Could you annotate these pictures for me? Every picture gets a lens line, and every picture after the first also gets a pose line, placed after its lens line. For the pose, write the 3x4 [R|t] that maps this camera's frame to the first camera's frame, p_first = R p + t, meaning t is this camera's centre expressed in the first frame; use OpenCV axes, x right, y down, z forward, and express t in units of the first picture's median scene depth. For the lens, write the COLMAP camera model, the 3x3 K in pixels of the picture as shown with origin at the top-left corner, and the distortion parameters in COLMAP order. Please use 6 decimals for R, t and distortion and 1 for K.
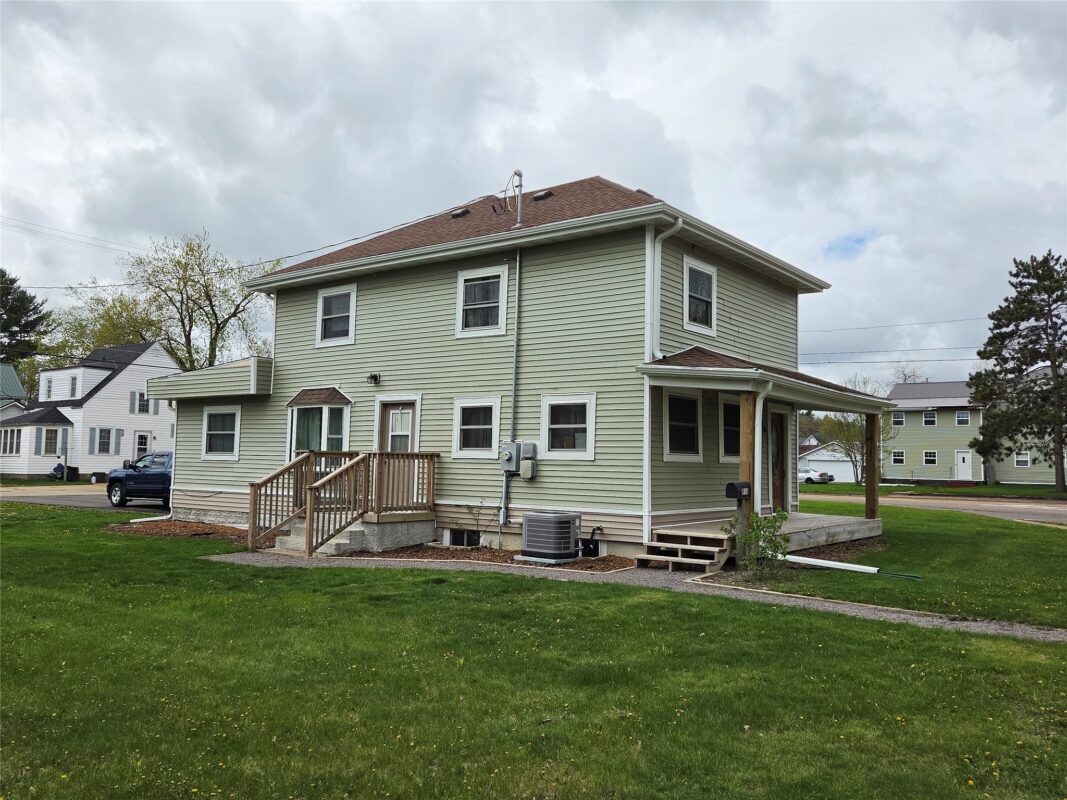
lens RADIAL K [[894.1, 0, 530.8], [0, 894.1, 402.5], [0, 0, 1]] dist [0.050800, 0.003157]
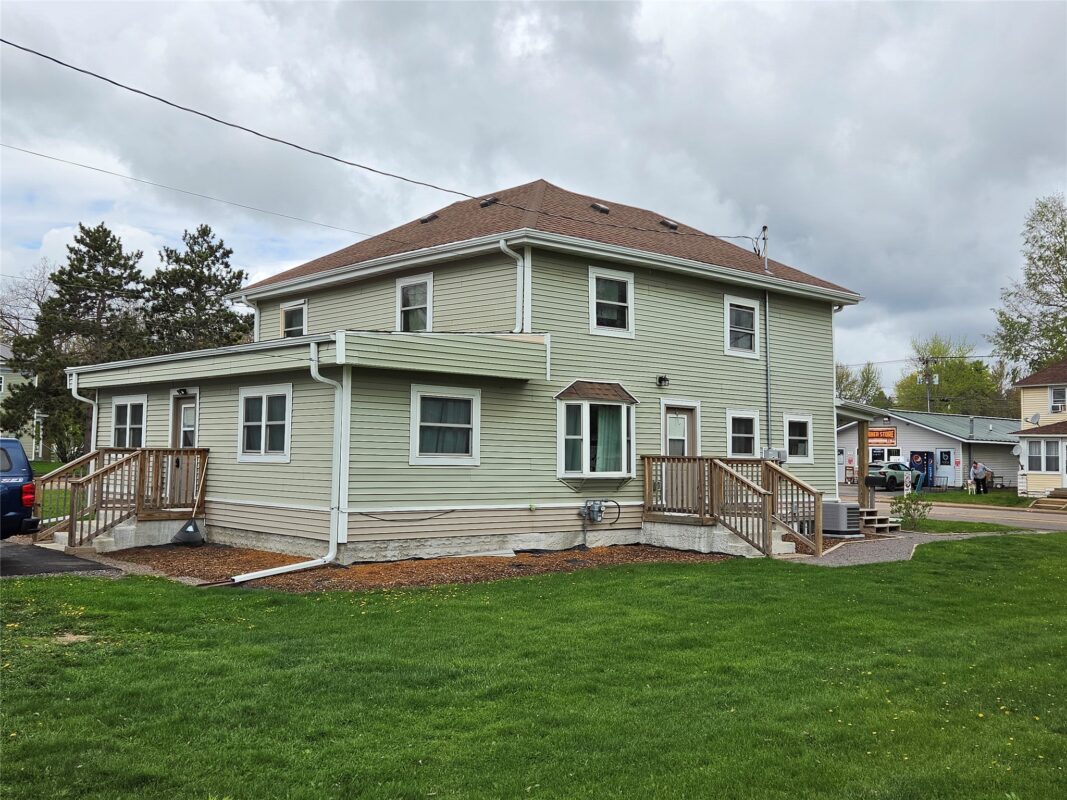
lens RADIAL K [[1059.9, 0, 536.8], [0, 1059.9, 406.8], [0, 0, 1]] dist [0.105226, 0.000000]
pose [[0.176417, 0.032015, 0.983795, -1.554451], [-0.080245, 0.996612, -0.018042, 0.038915], [-0.981039, -0.075762, 0.178389, 1.075505]]
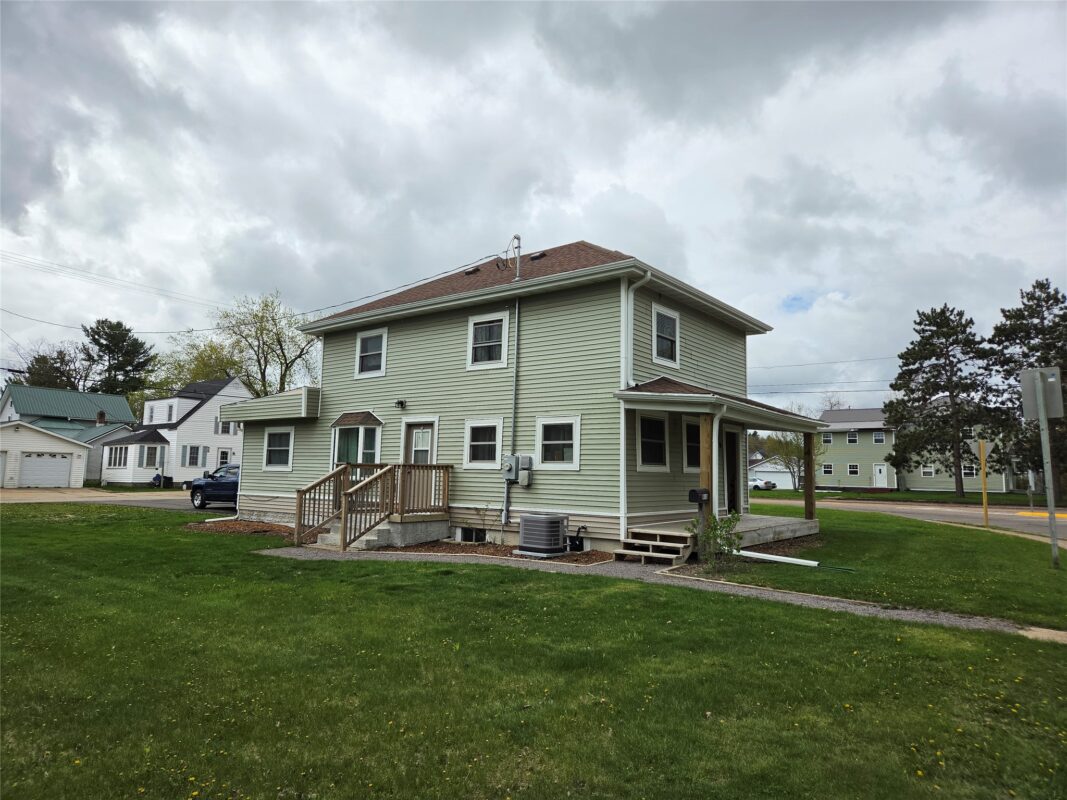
lens RADIAL K [[705.7, 0, 526.0], [0, 705.7, 395.8], [0, 0, 1]] dist [0.049646, -0.014030]
pose [[0.999930, -0.001250, -0.011779, 0.009554], [0.000754, 0.999115, -0.042056, 0.003326], [0.011821, 0.042045, 0.999046, 0.038959]]
